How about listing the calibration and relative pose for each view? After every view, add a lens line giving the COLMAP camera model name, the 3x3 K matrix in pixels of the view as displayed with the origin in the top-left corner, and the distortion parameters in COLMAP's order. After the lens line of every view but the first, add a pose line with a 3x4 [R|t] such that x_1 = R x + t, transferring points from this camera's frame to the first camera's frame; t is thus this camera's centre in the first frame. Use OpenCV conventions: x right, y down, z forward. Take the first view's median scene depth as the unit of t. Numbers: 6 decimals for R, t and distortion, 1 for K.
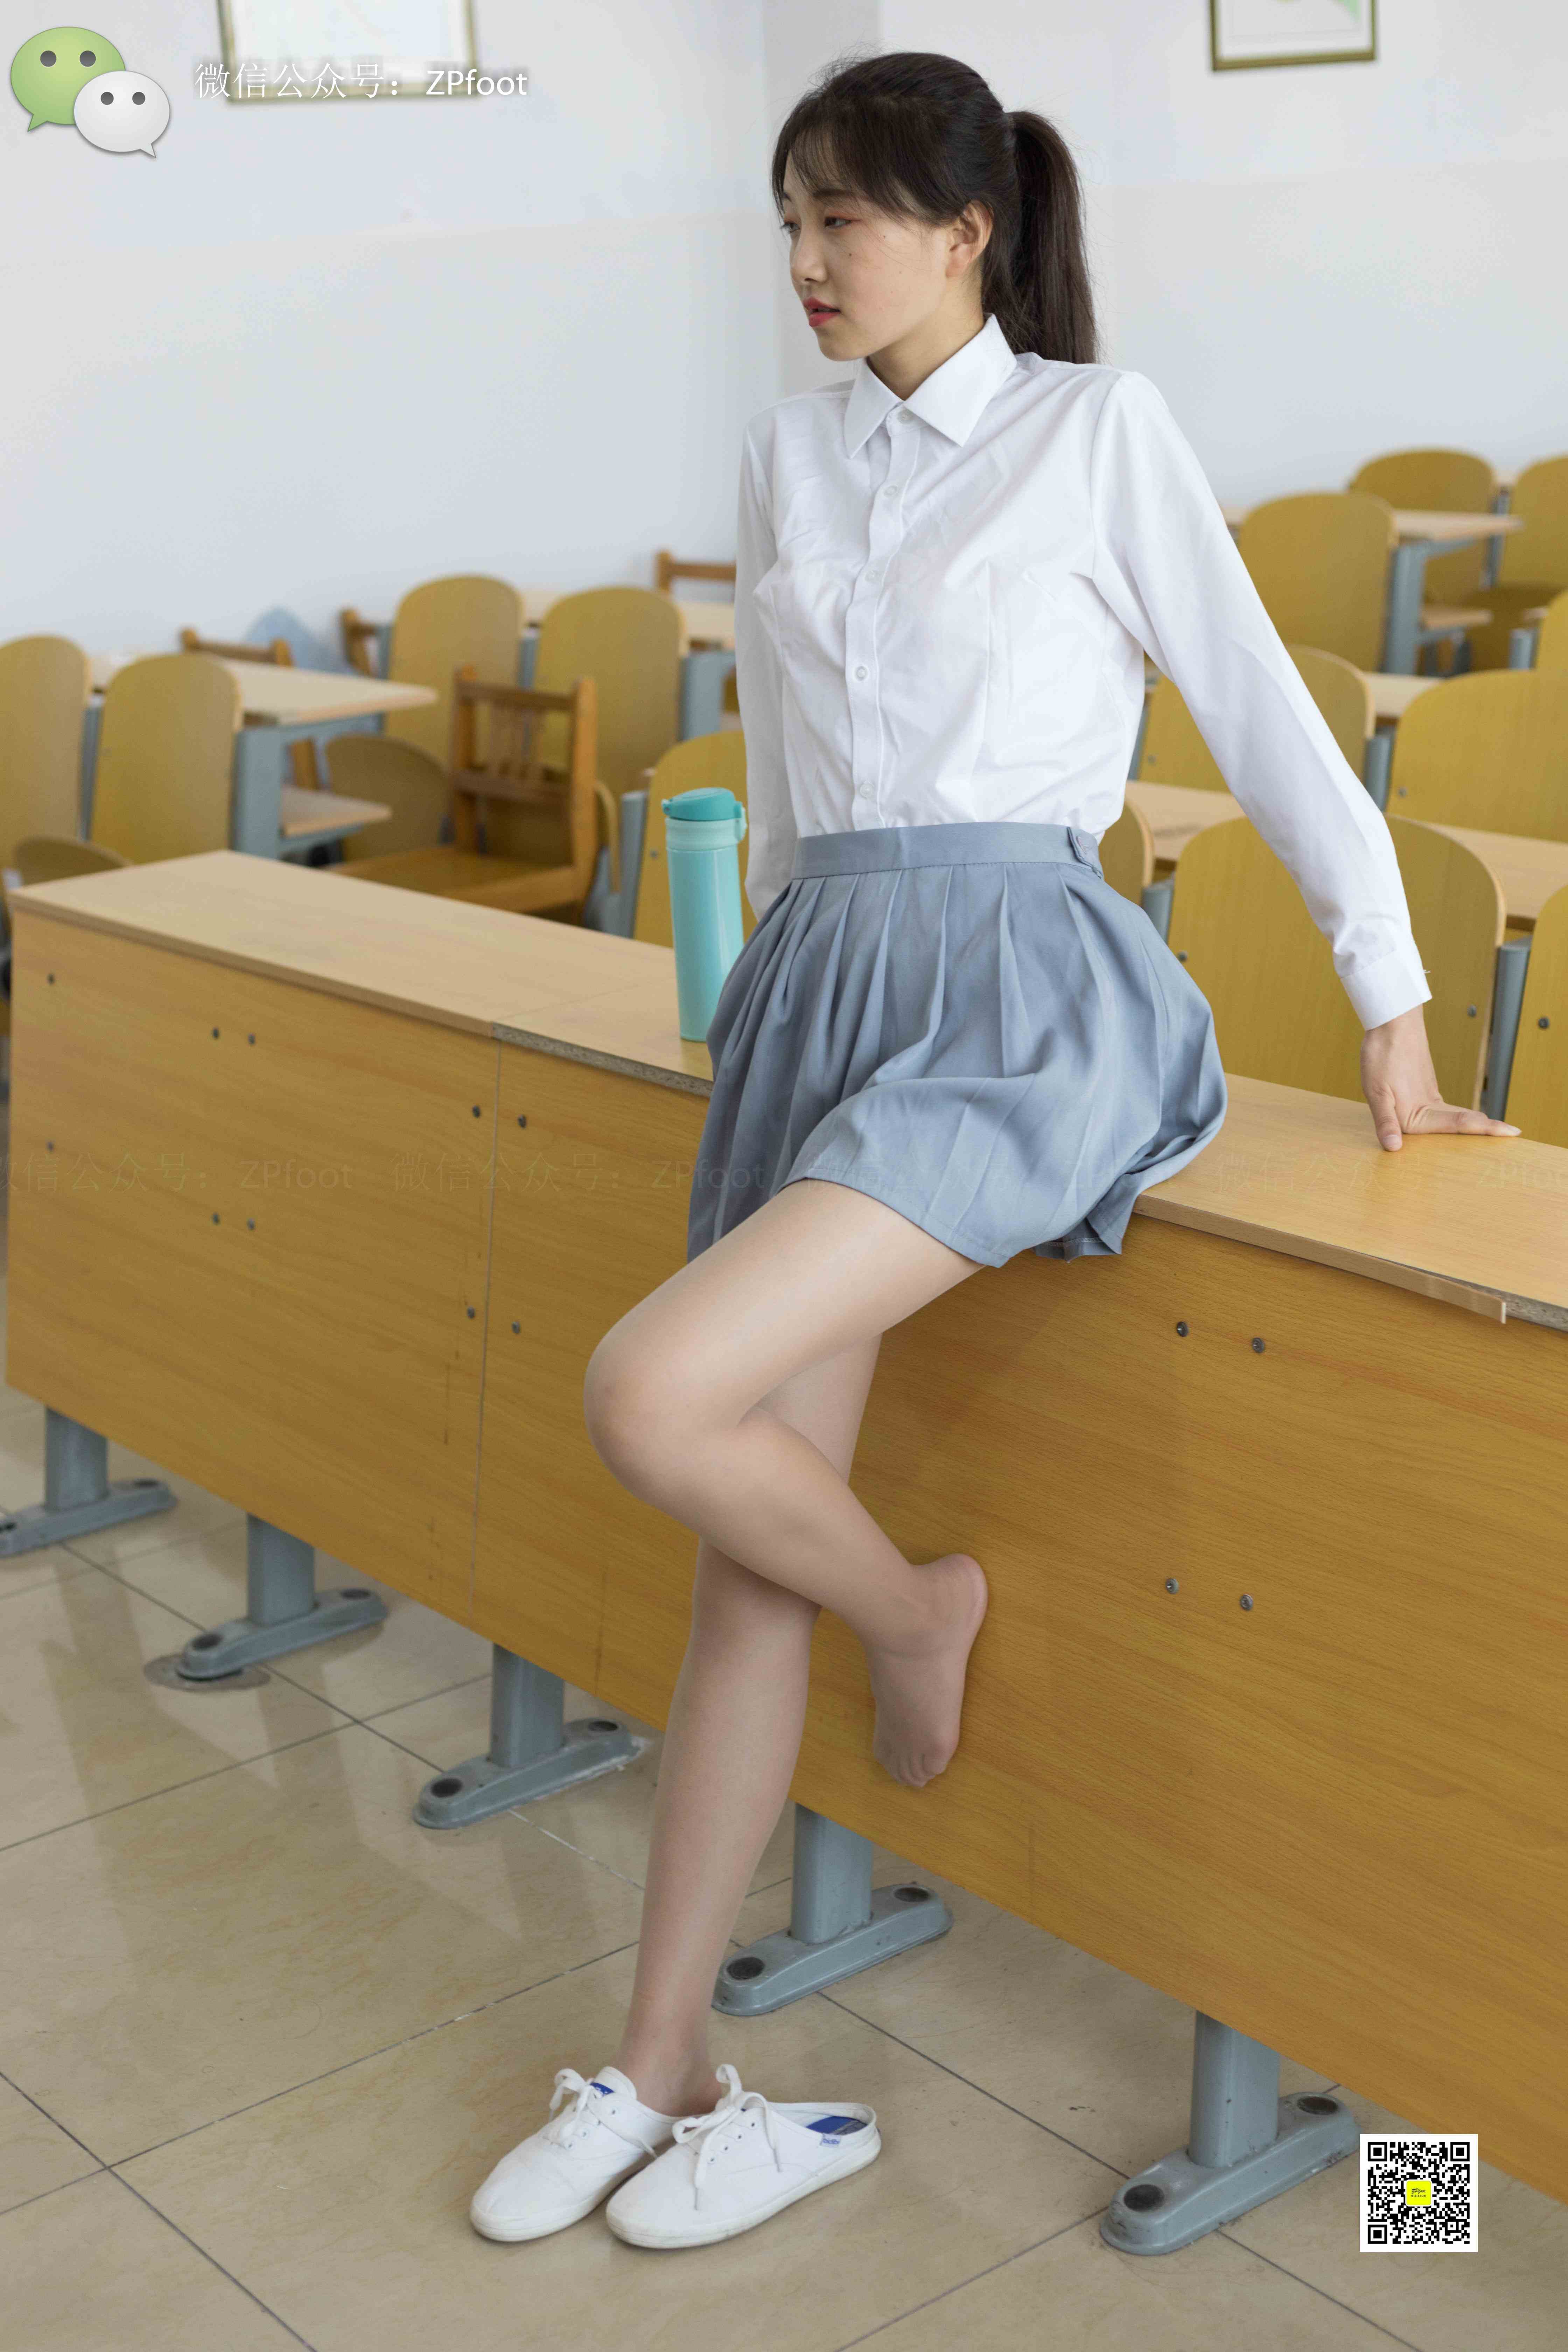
lens RADIAL K [[3366.4, 0, 784.0], [0, 3366.4, 1176.0], [0, 0, 1]] dist [-0.017579, 0.076787]
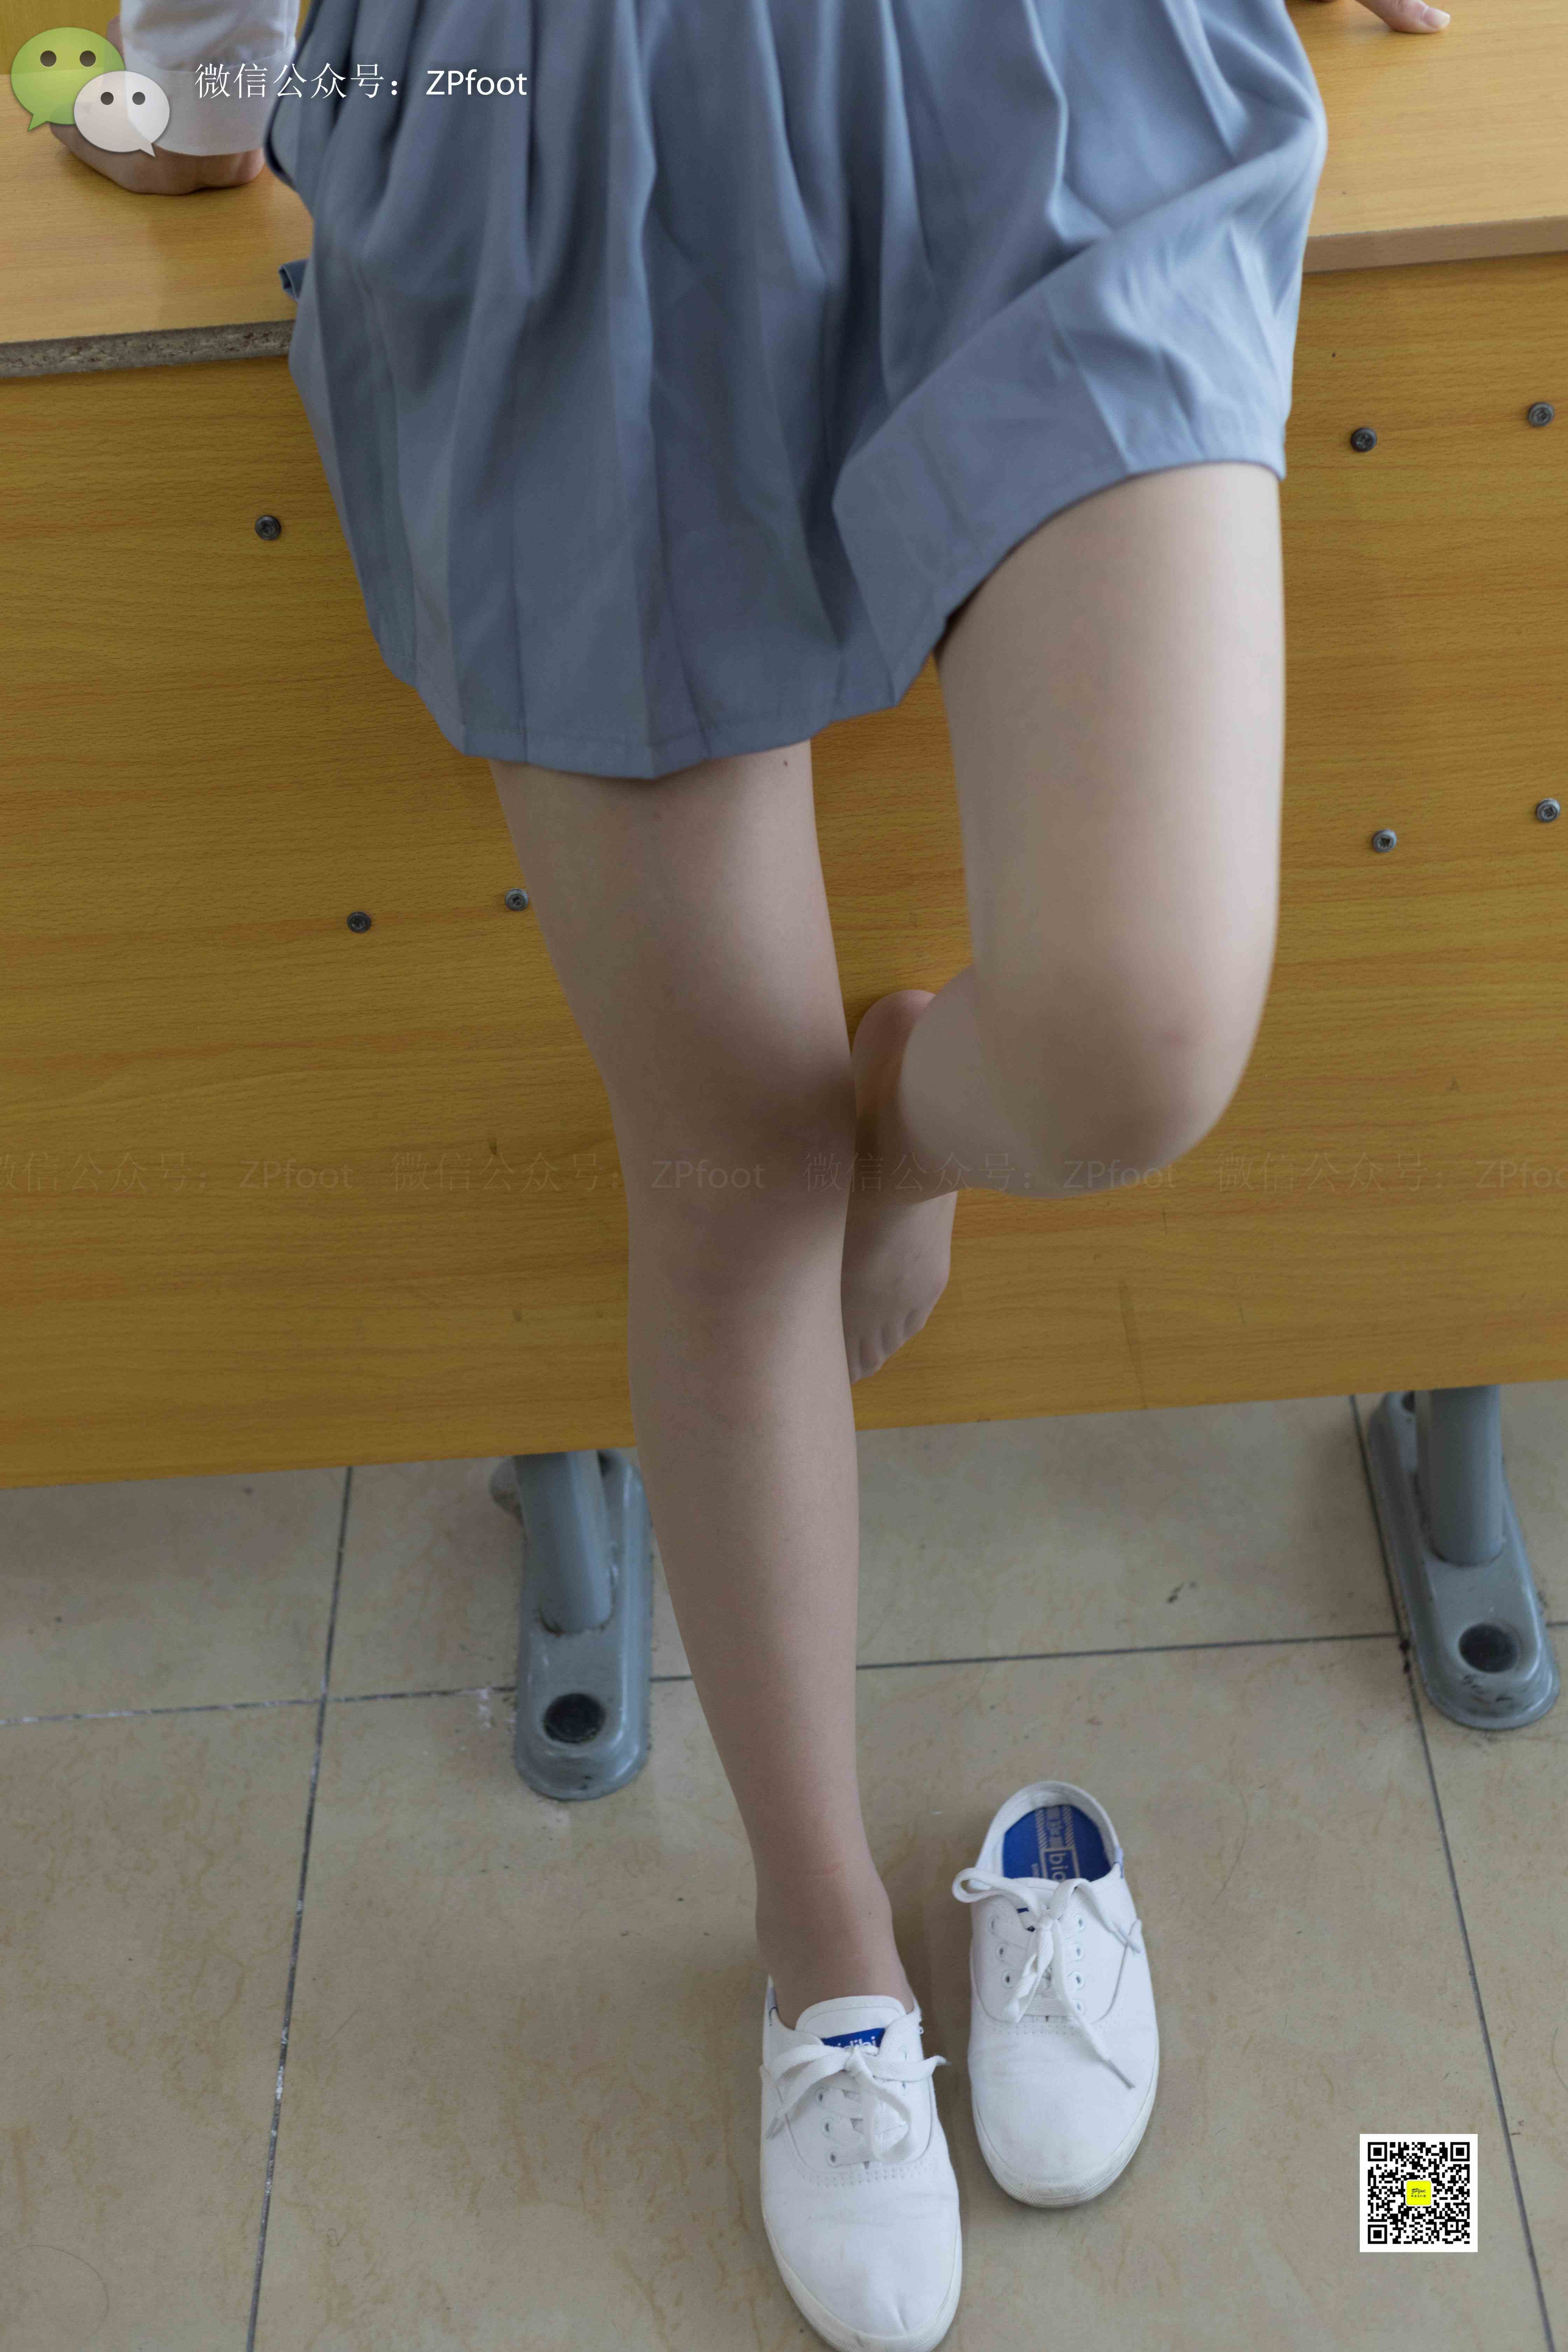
lens RADIAL K [[3366.4, 0, 784.0], [0, 3366.4, 1176.0], [0, 0, 1]] dist [-0.017579, 0.076787]
pose [[0.599807, -0.500311, 0.624436, -0.331884], [0.250796, 0.858631, 0.447050, -0.117197], [-0.759824, -0.111538, 0.640489, 0.608103]]
